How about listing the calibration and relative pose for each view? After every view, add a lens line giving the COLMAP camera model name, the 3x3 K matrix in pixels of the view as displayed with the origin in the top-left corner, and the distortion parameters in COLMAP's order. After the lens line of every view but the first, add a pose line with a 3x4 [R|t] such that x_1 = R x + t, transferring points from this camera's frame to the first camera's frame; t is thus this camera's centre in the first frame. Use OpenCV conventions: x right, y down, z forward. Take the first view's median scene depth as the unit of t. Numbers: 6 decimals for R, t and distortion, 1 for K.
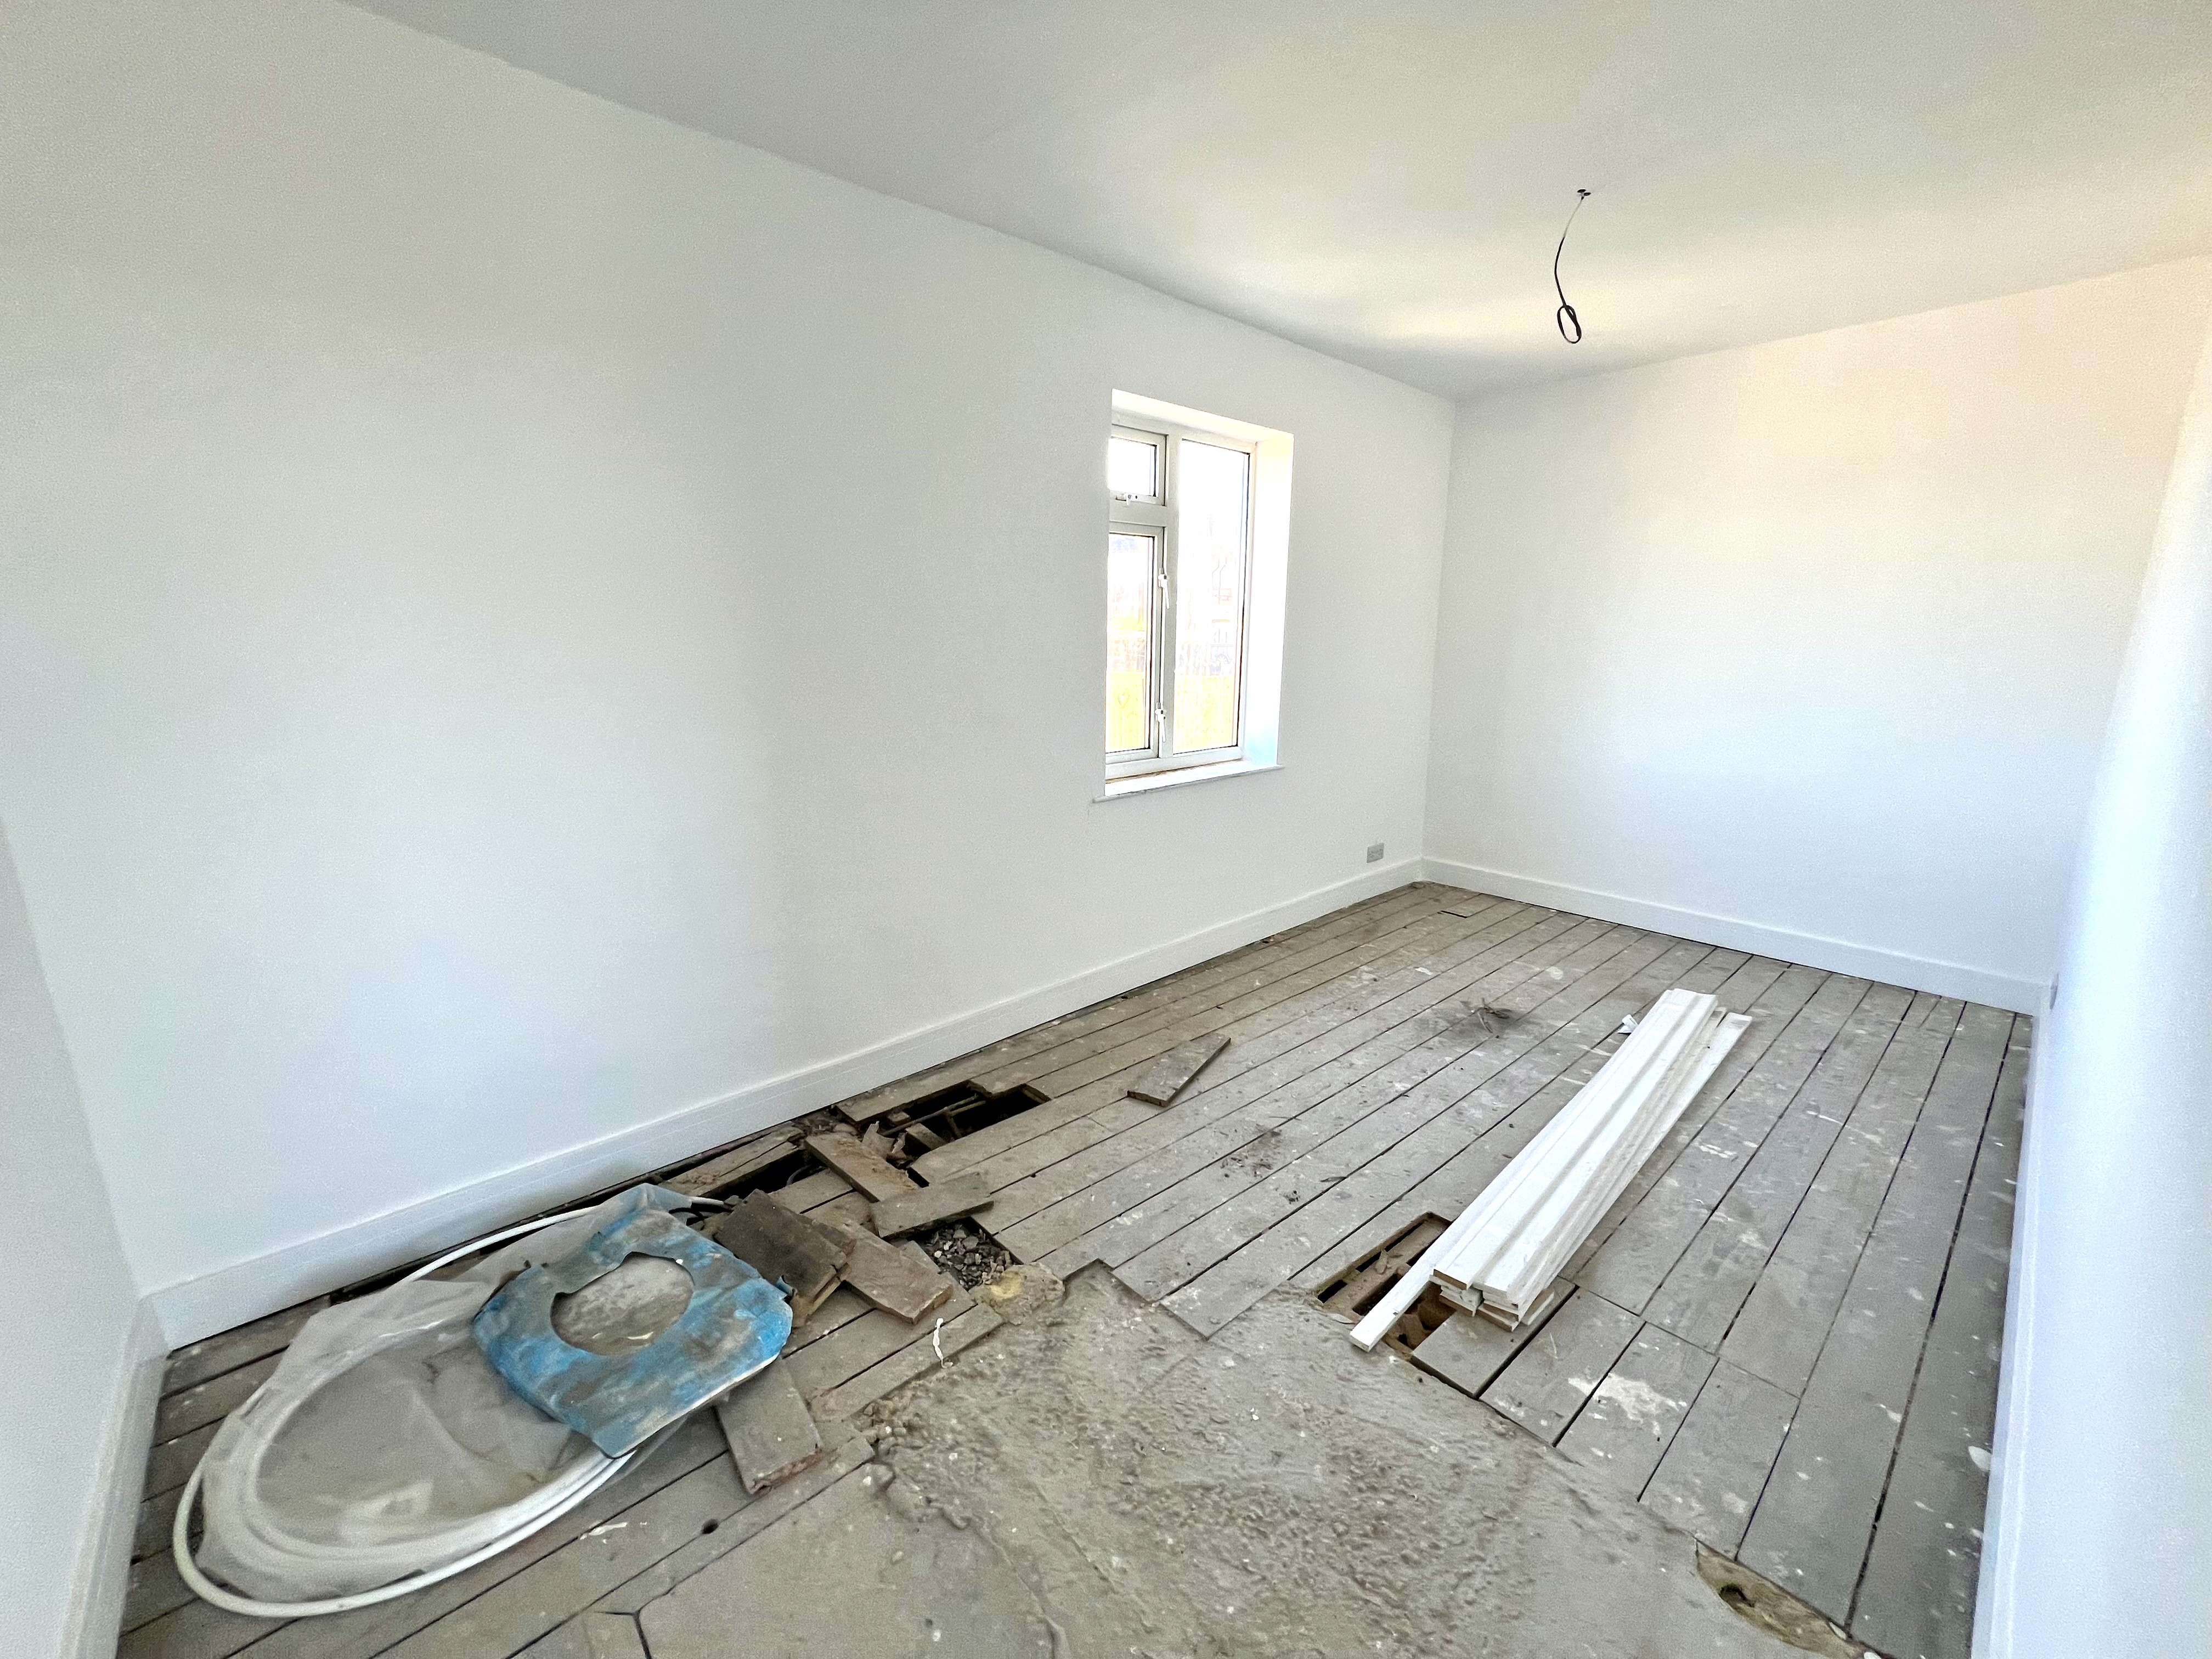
lens RADIAL K [[887.6, 0, 1099.0], [0, 887.6, 823.7], [0, 0, 1]] dist [-0.002153, 0.000411]
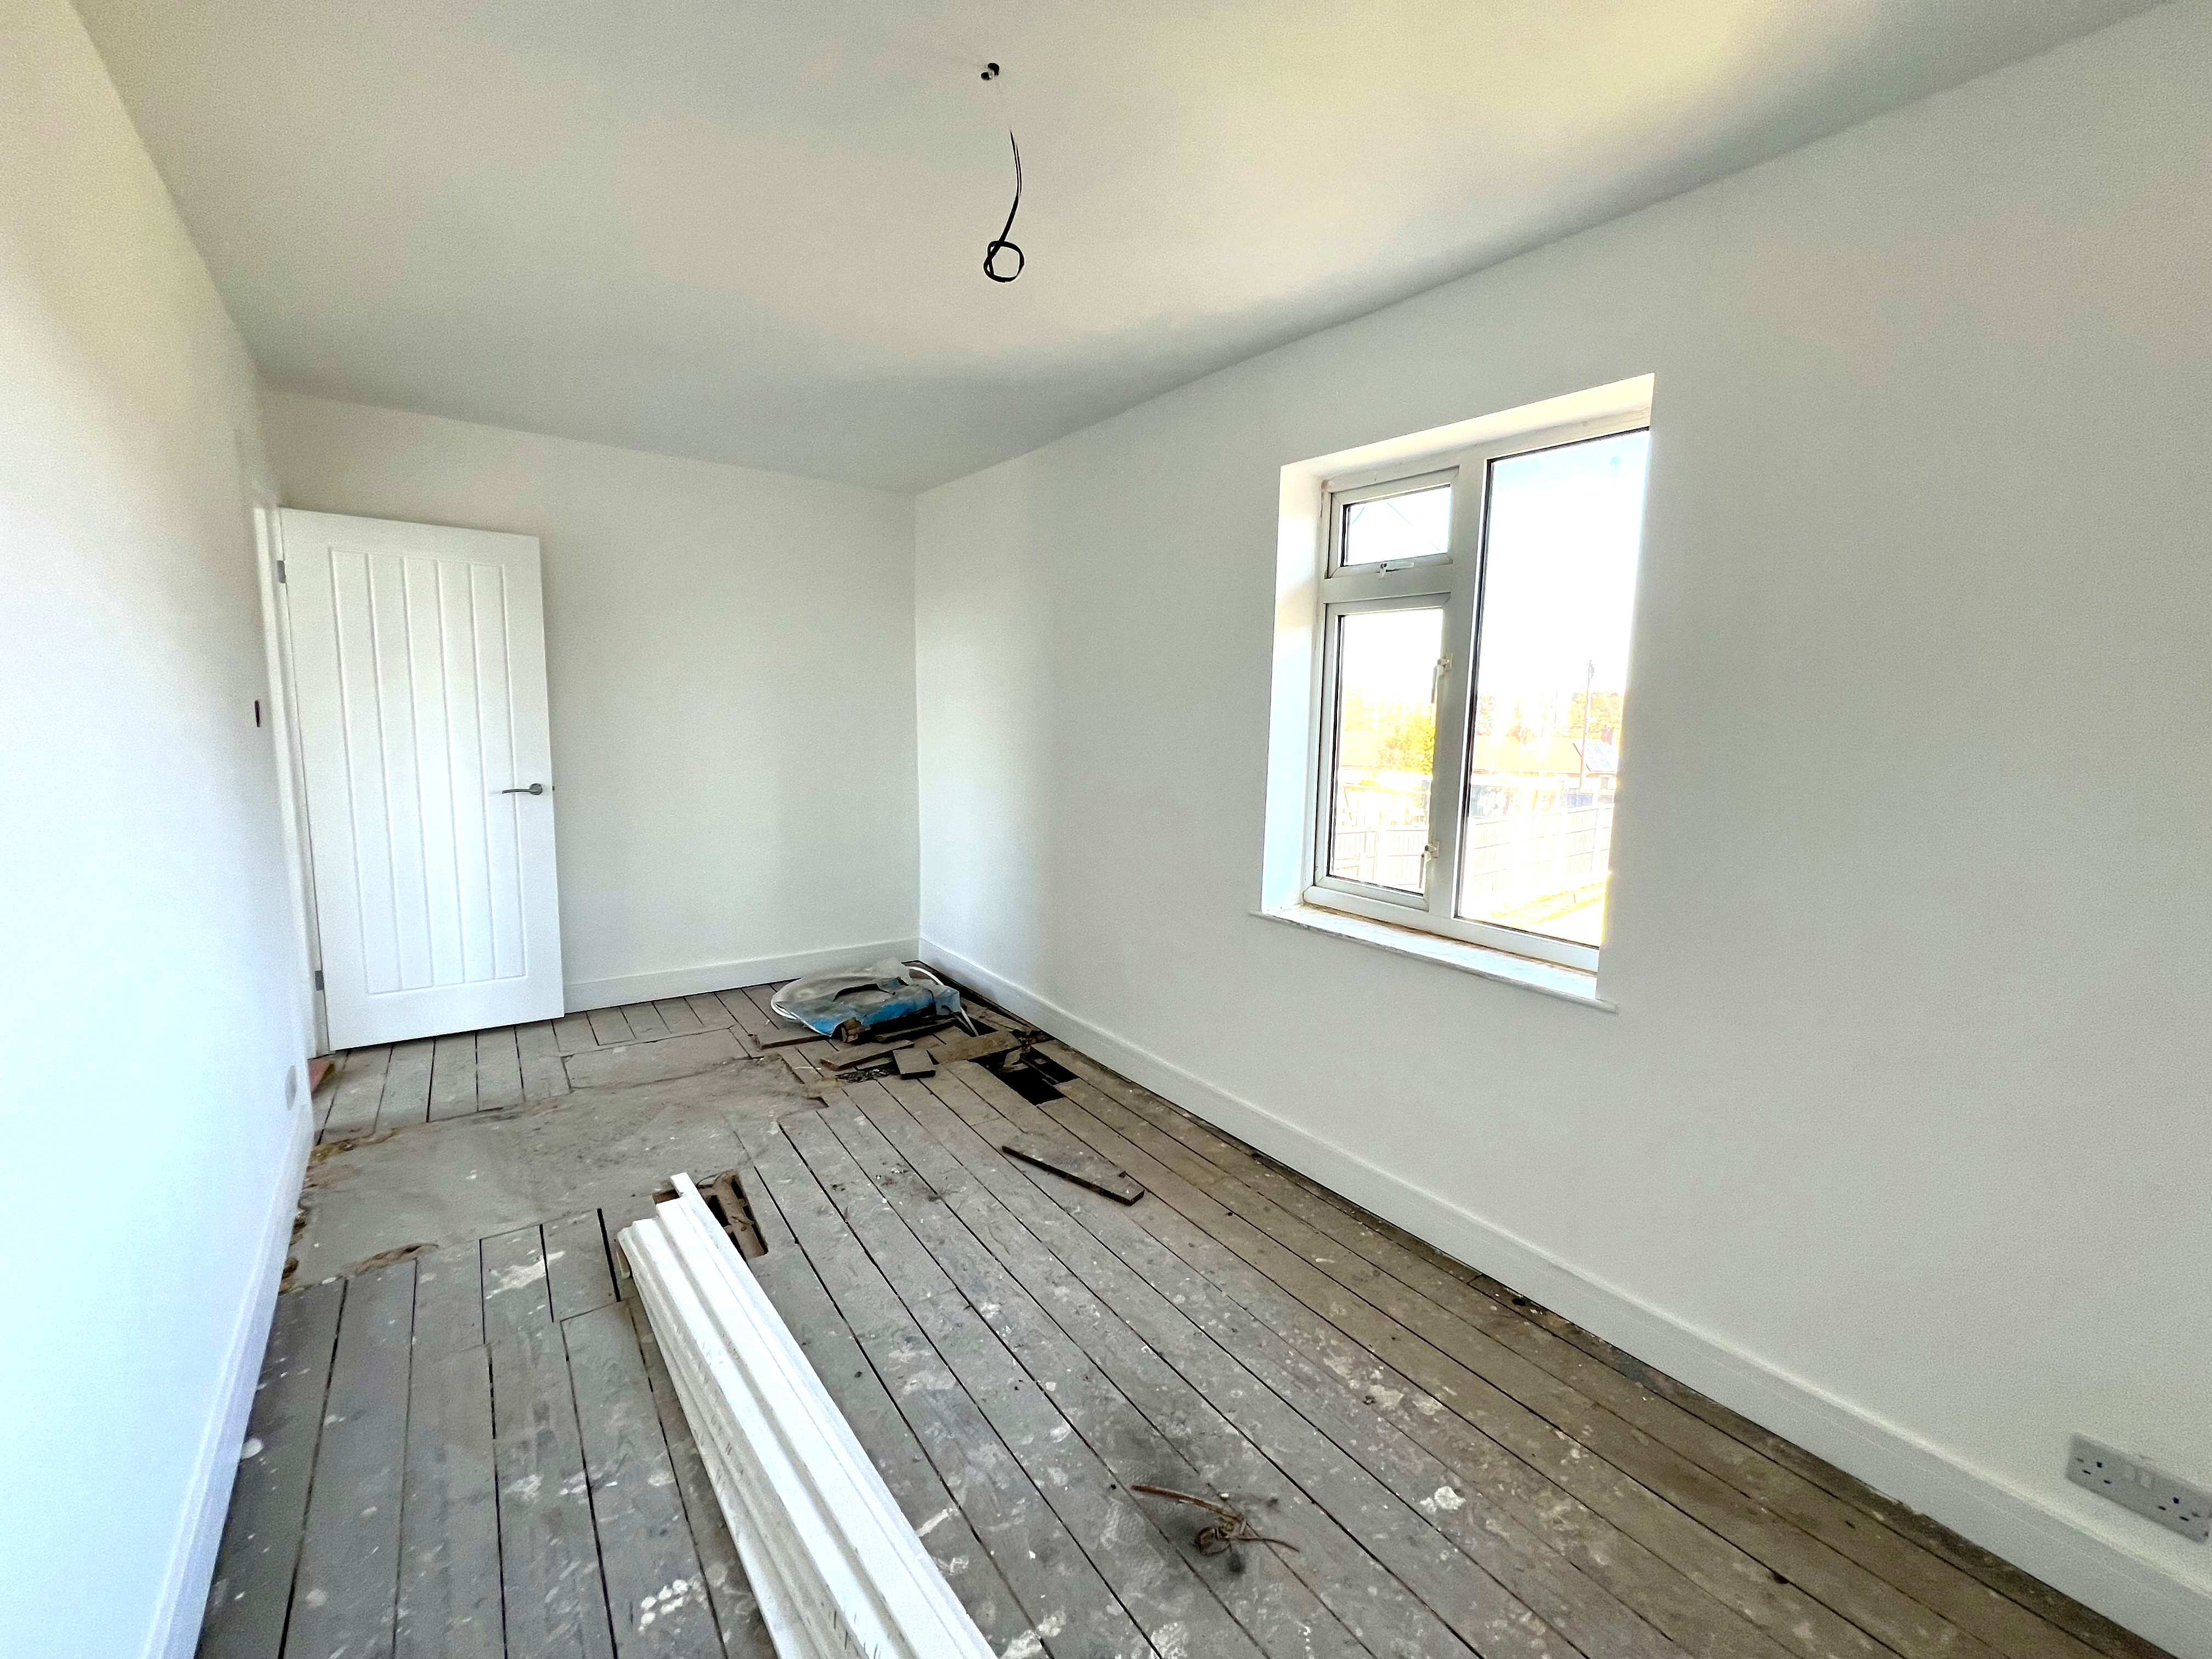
lens RADIAL K [[887.6, 0, 1115.4], [0, 887.6, 823.5], [0, 0, 1]] dist [-0.002153, 0.000411]
pose [[-0.090179, 0.126430, -0.987868, 1.117263], [-0.241379, 0.959561, 0.144842, -0.263553], [0.966232, 0.251513, -0.056015, 1.126580]]
